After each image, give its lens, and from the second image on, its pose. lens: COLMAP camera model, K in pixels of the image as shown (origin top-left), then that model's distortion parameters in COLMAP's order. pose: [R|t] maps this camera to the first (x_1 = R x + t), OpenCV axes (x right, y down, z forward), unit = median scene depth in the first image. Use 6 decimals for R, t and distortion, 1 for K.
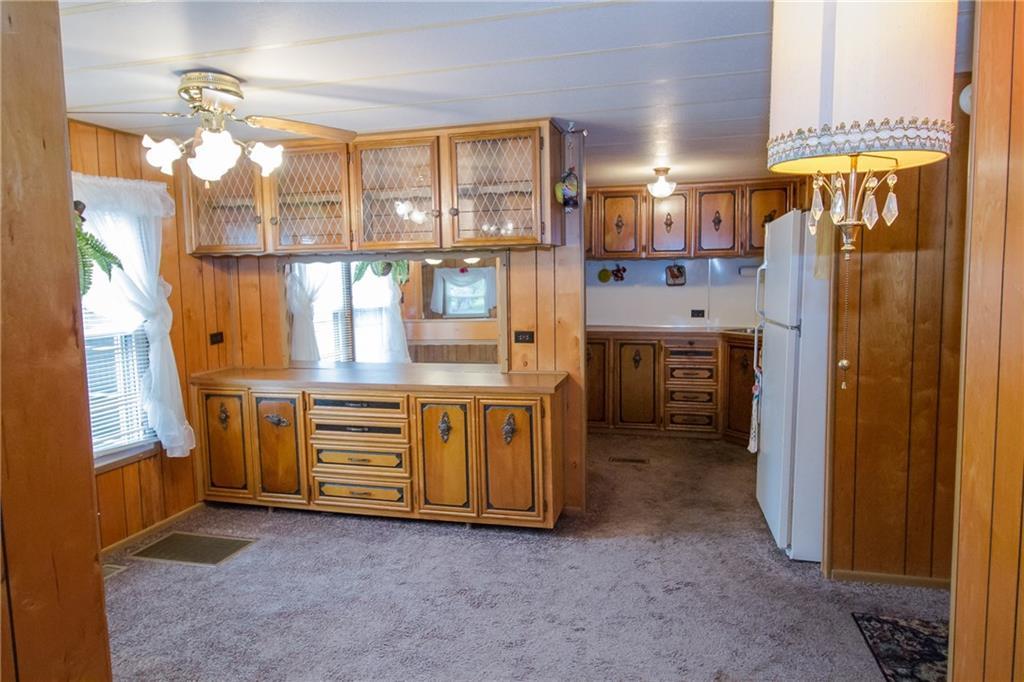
lens RADIAL K [[661.6, 0, 520.3], [0, 661.6, 337.3], [0, 0, 1]] dist [0.017159, -0.016938]
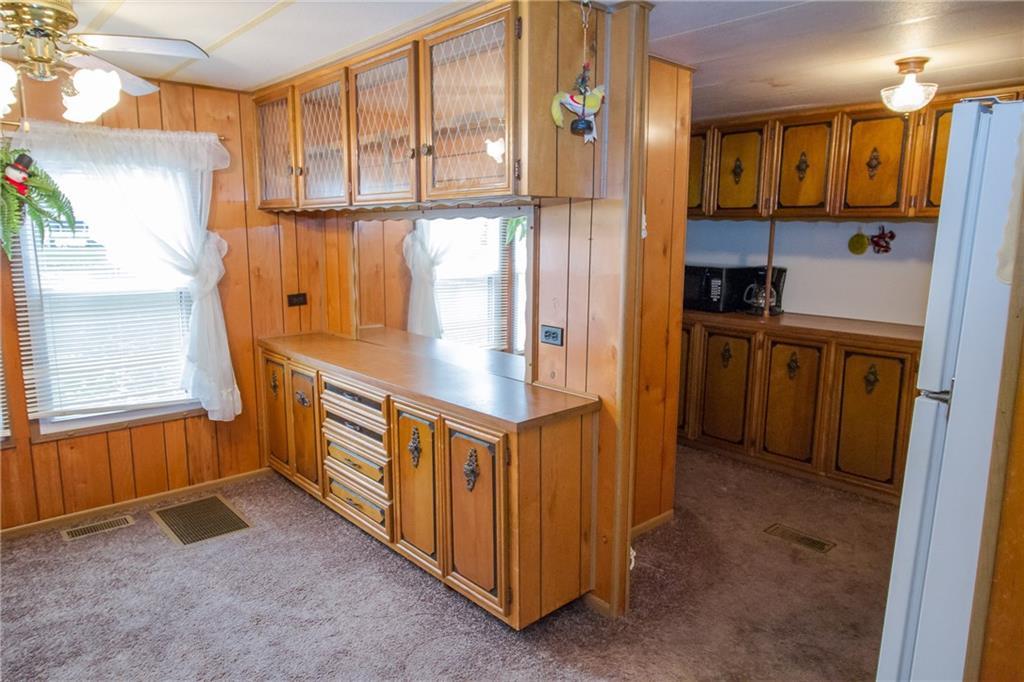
lens RADIAL K [[661.6, 0, 513.8], [0, 661.6, 336.8], [0, 0, 1]] dist [0.017159, -0.016938]
pose [[0.828680, 0.109914, -0.548825, 0.318682], [-0.072663, 0.993357, 0.089227, -0.052471], [0.554987, -0.034062, 0.831162, 0.385230]]
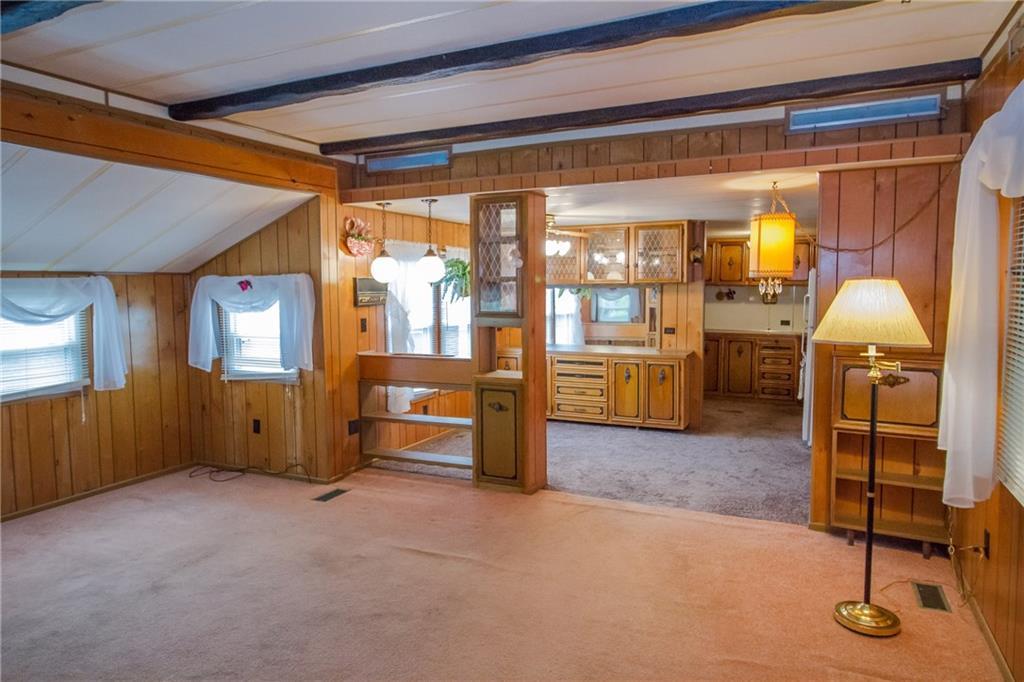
lens RADIAL K [[661.6, 0, 513.1], [0, 661.6, 337.7], [0, 0, 1]] dist [0.017159, -0.016938]
pose [[0.980843, 0.027583, -0.192835, -0.060488], [-0.030718, 0.999440, -0.013282, 0.052472], [0.192361, 0.018951, 0.981141, -0.828867]]
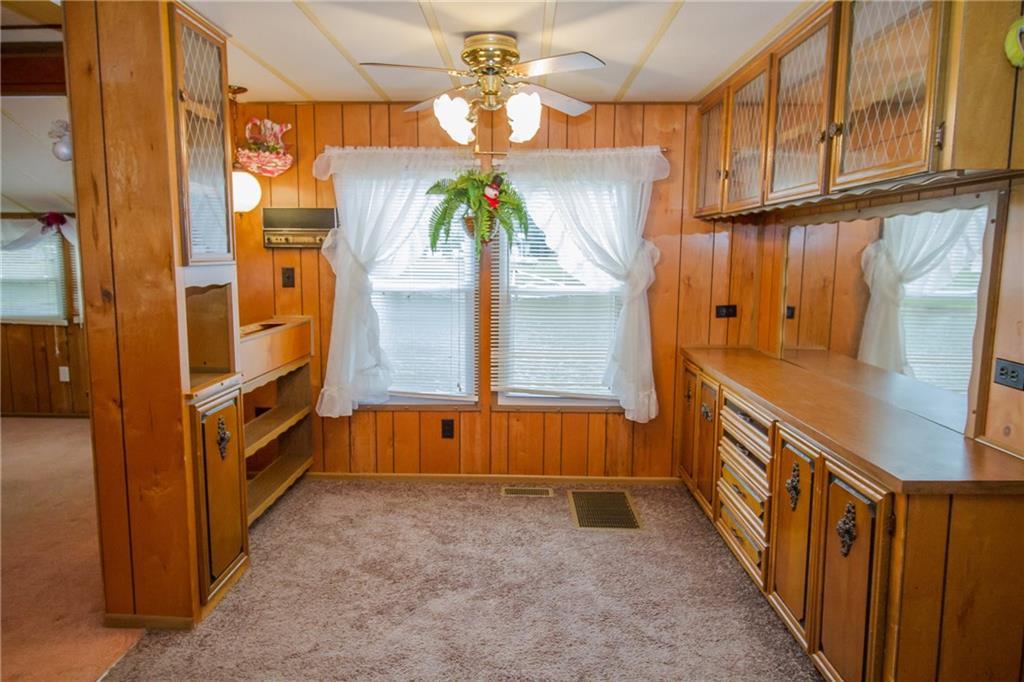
lens RADIAL K [[661.6, 0, 503.7], [0, 661.6, 335.7], [0, 0, 1]] dist [0.017159, -0.016938]
pose [[0.219569, 0.142576, -0.965123, 0.350645], [-0.104785, 0.986987, 0.121967, -0.044108], [0.969954, 0.074350, 0.231651, 0.497668]]
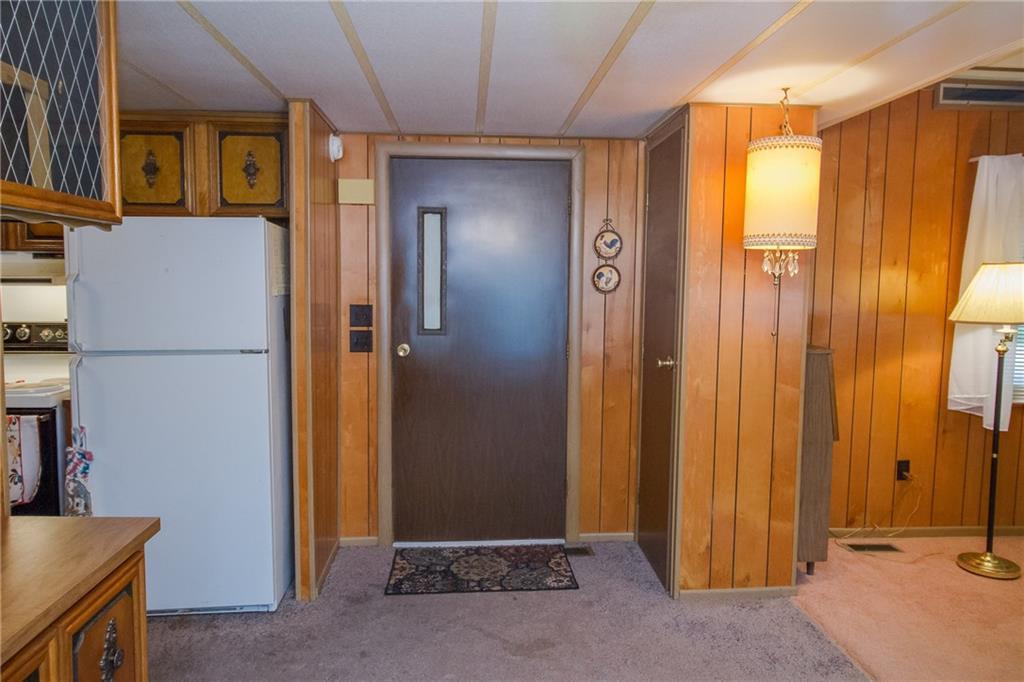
lens RADIAL K [[672.3, 0, 514.7], [0, 672.3, 342.0], [0, 0, 1]] dist [0.015150, -0.006265]
pose [[-0.316679, -0.075877, 0.945493, -0.415401], [0.084962, 0.990519, 0.107948, -0.073024], [-0.944720, 0.114516, -0.307230, 0.756767]]
